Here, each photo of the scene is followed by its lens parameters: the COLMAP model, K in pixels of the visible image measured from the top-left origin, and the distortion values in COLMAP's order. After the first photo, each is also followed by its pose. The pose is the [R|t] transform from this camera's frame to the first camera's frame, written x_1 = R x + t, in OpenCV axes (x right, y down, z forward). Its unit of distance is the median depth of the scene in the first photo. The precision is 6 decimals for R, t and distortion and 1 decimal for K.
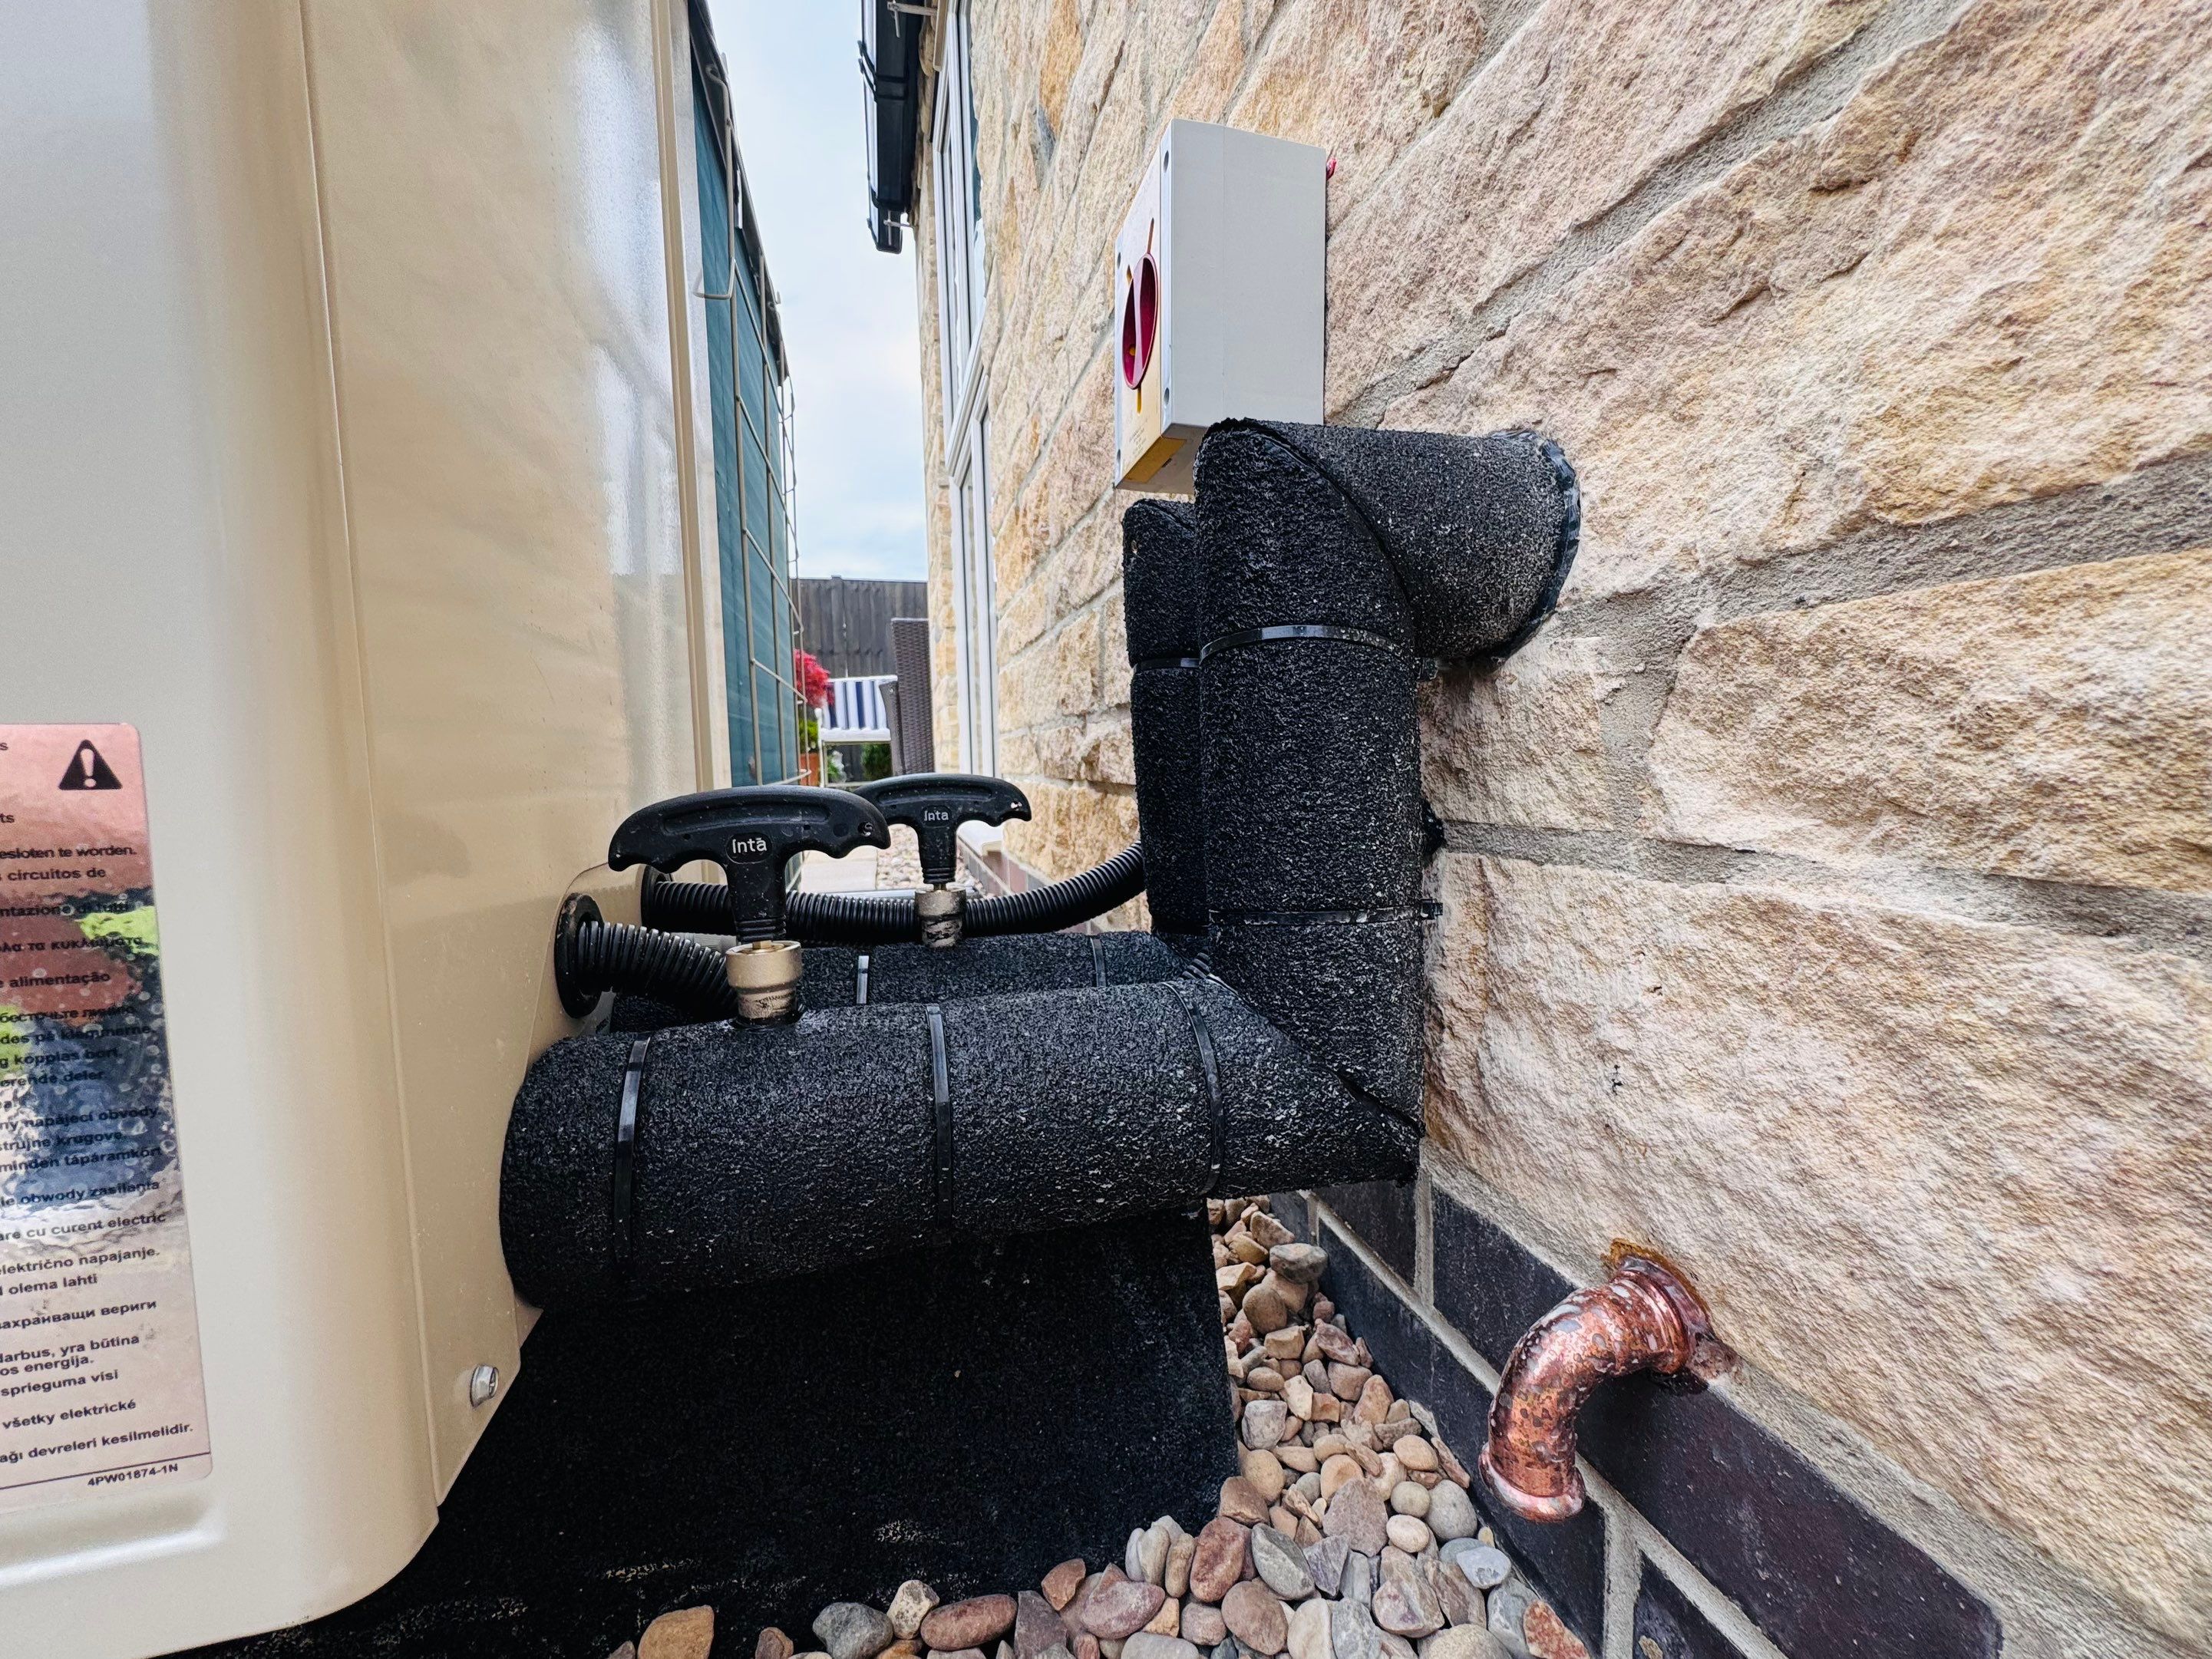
lens RADIAL K [[879.0, 0, 1114.6], [0, 879.0, 825.7], [0, 0, 1]] dist [-0.003328, 0.000443]
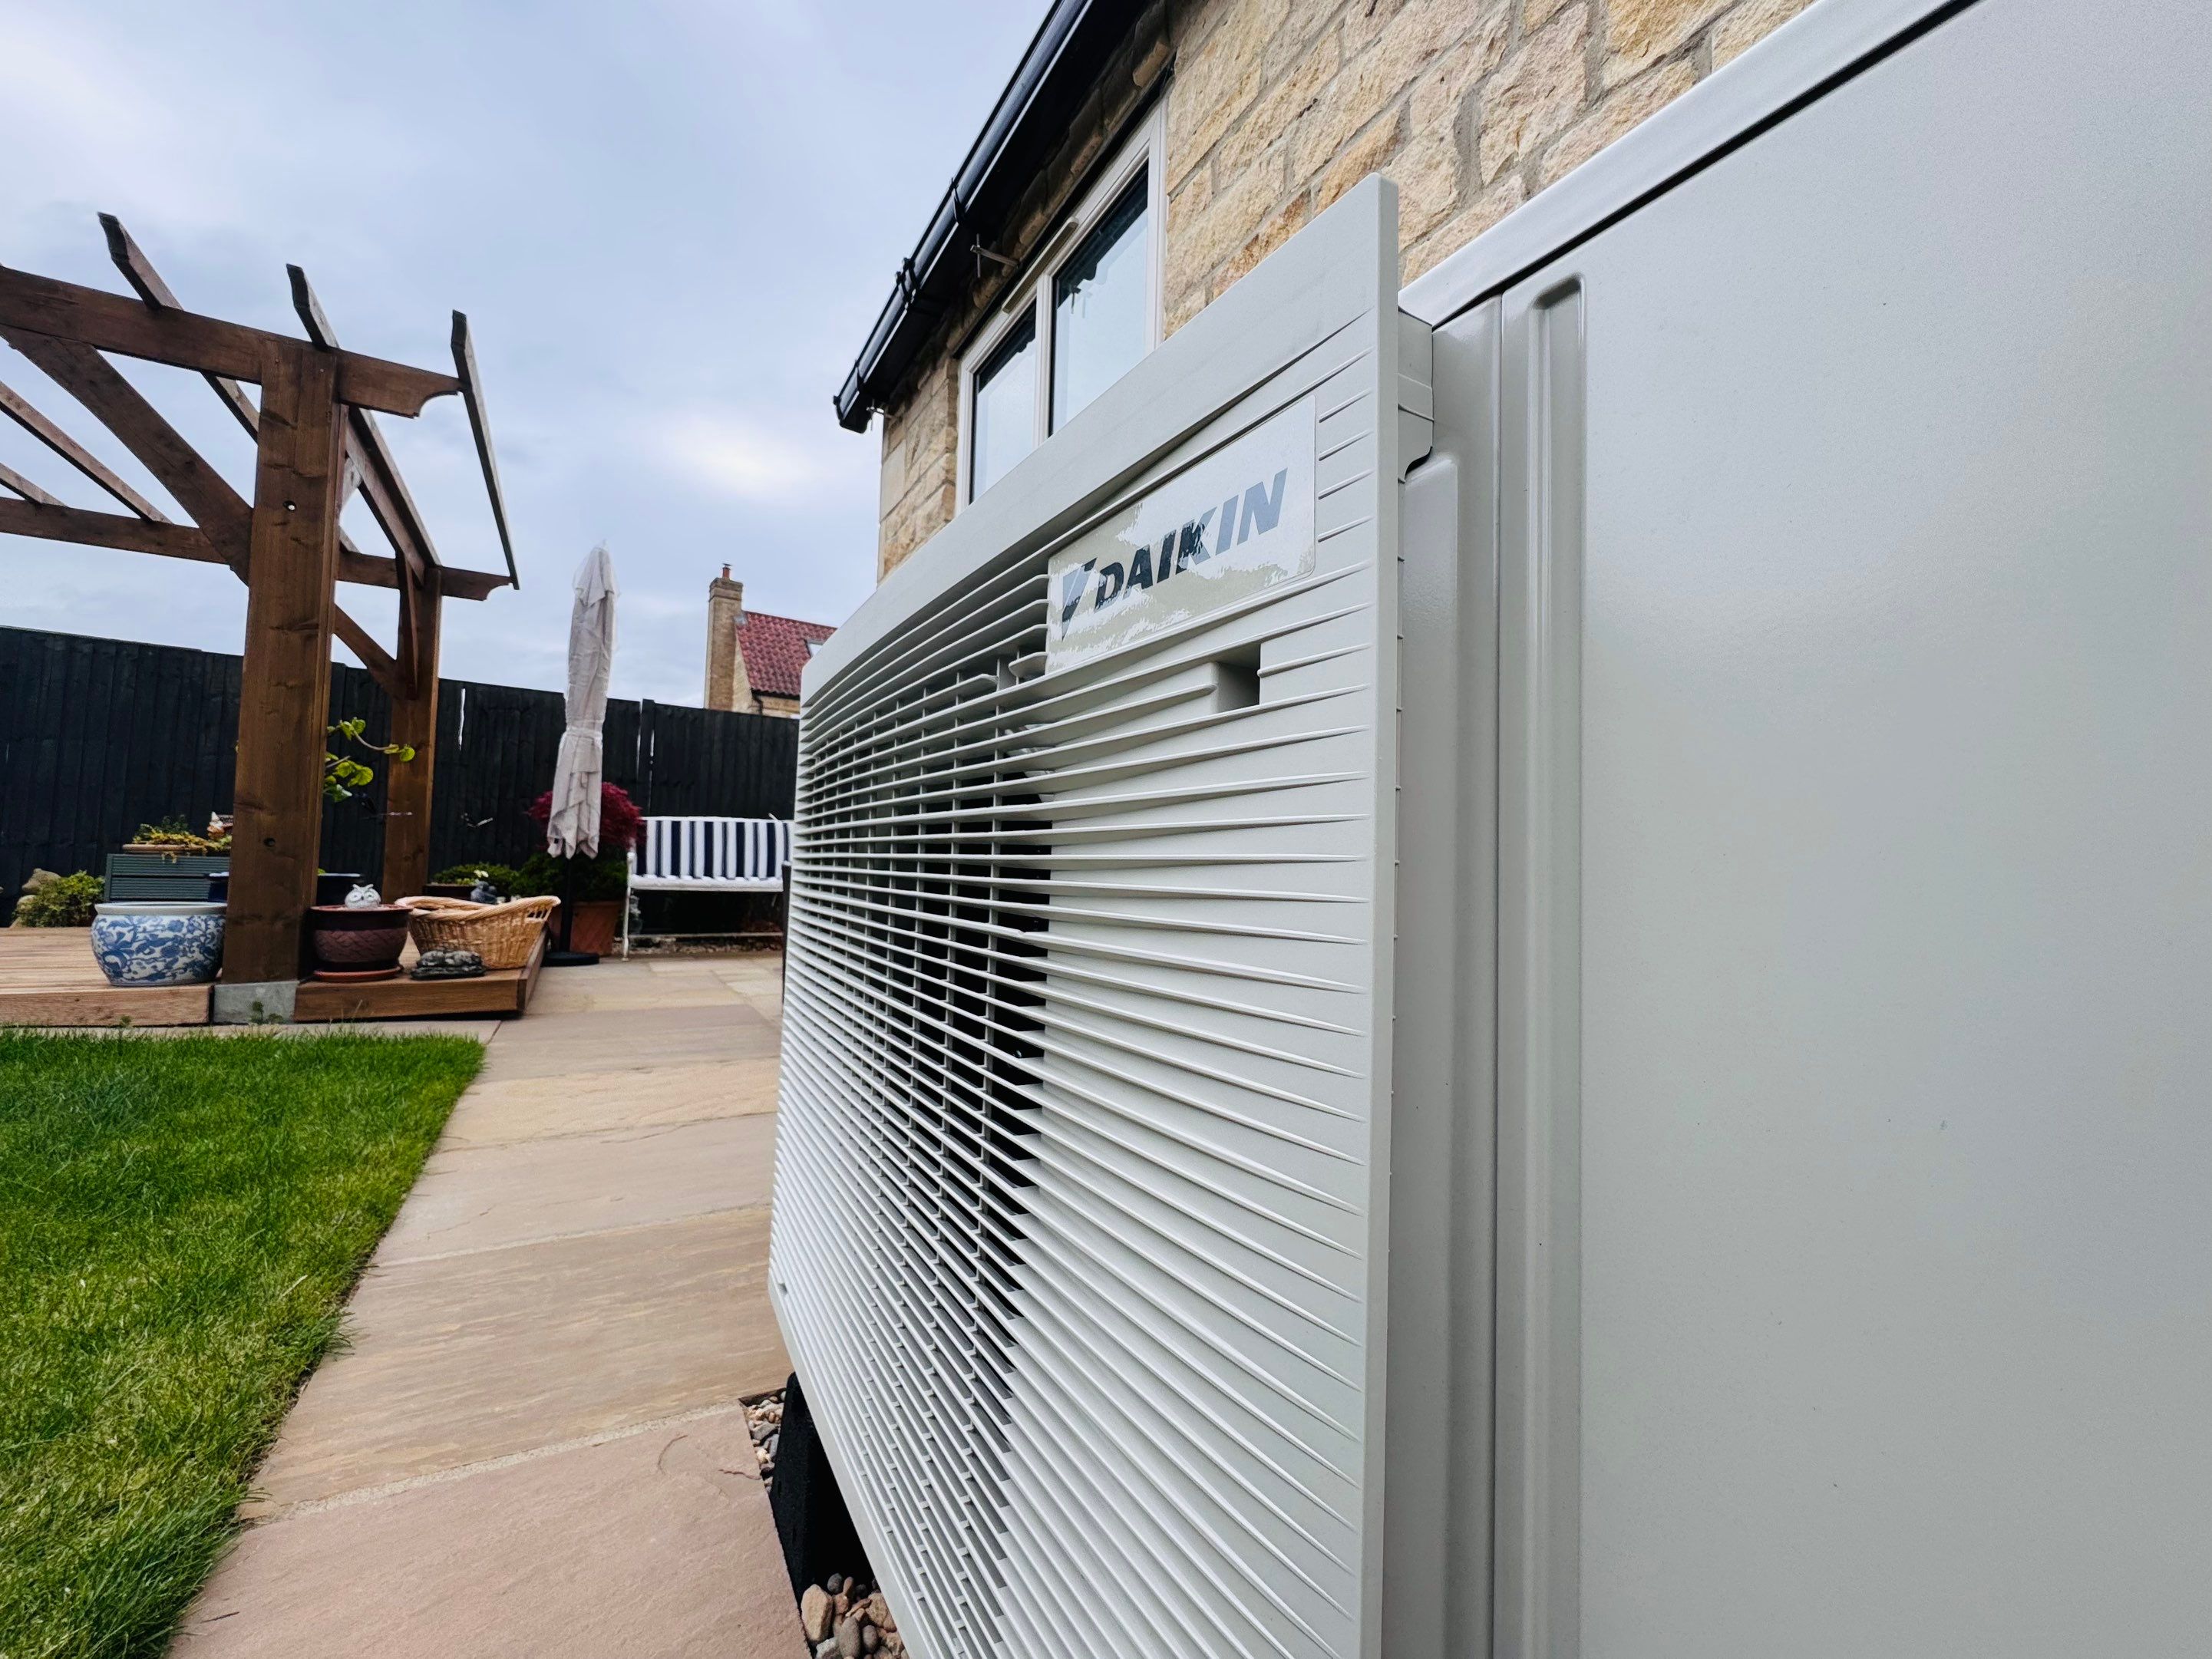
lens RADIAL K [[879.0, 0, 1114.6], [0, 879.0, 825.7], [0, 0, 1]] dist [-0.003328, 0.000443]
pose [[0.957407, 0.061599, 0.282094, -2.973703], [-0.023329, 0.990287, -0.137066, -1.233837], [-0.287797, 0.124647, 0.949545, 0.606326]]
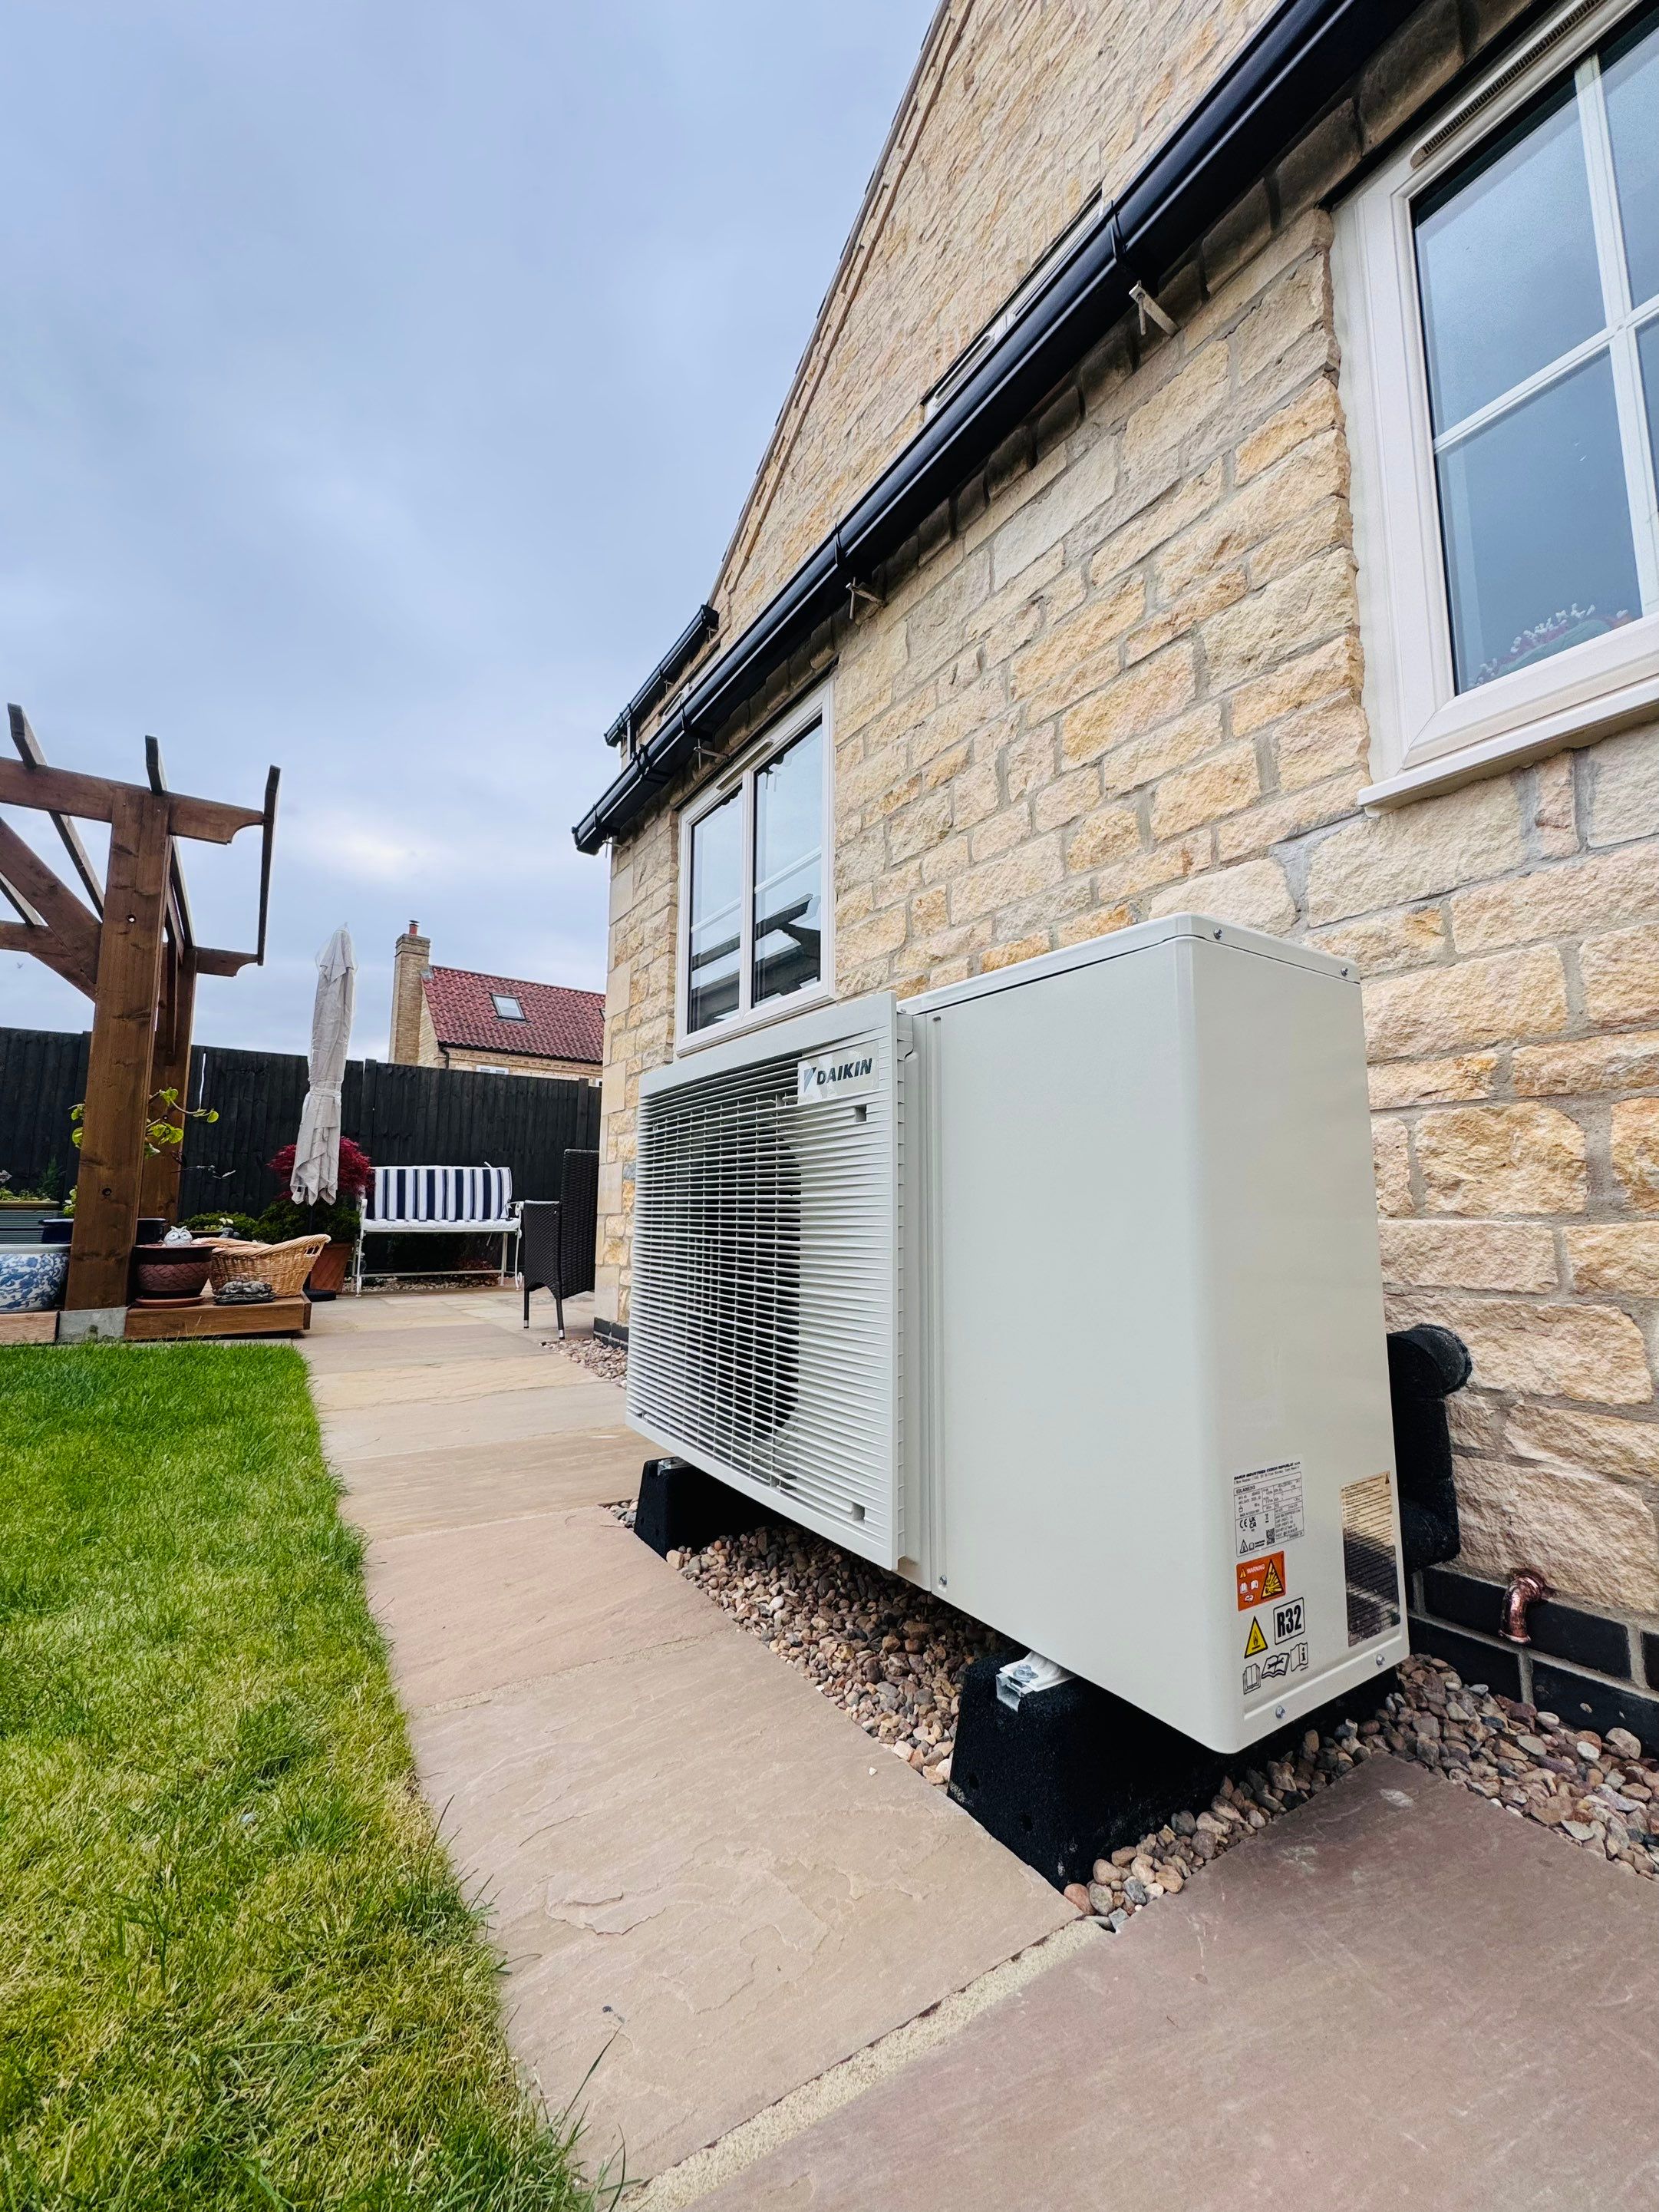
lens RADIAL K [[879.0, 0, 826.5], [0, 879.0, 1105.9], [0, 0, 1]] dist [-0.003328, 0.000443]
pose [[0.946839, 0.064871, 0.315100, -3.962047], [0.001776, 0.978390, -0.206761, -0.771779], [-0.321703, 0.196329, 0.926262, -2.148089]]
